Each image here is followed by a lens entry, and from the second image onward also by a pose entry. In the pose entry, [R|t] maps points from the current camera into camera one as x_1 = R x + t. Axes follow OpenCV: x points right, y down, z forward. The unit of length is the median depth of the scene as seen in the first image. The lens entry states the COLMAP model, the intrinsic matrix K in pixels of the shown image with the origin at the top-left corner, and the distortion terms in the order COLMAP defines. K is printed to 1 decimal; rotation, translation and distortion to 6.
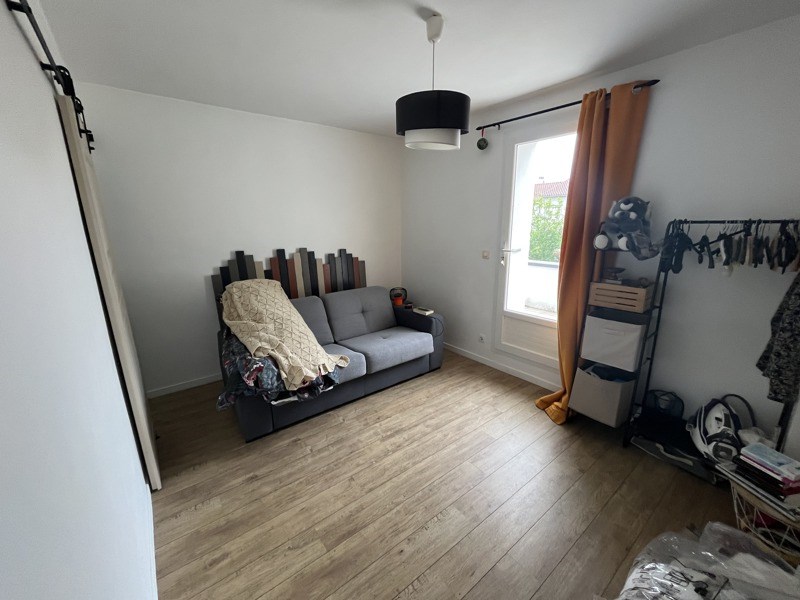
lens RADIAL K [[322.0, 0, 398.9], [0, 322.0, 300.9], [0, 0, 1]] dist [-0.002094, -0.000228]
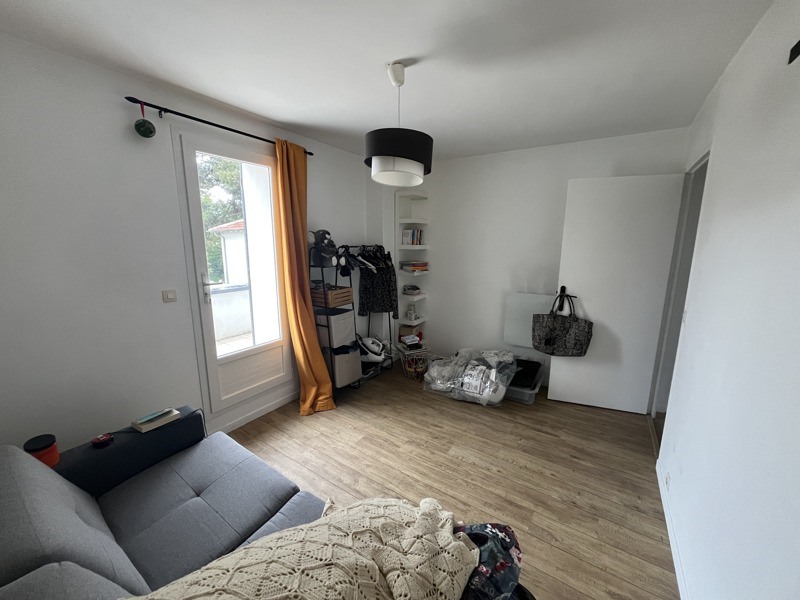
lens RADIAL K [[322.0, 0, 398.9], [0, 322.0, 300.9], [0, 0, 1]] dist [-0.002094, -0.000228]
pose [[-0.313258, -0.166008, 0.935046, -0.817951], [0.225317, 0.943497, 0.242994, -0.305822], [-0.922552, 0.286802, -0.258153, 1.184252]]
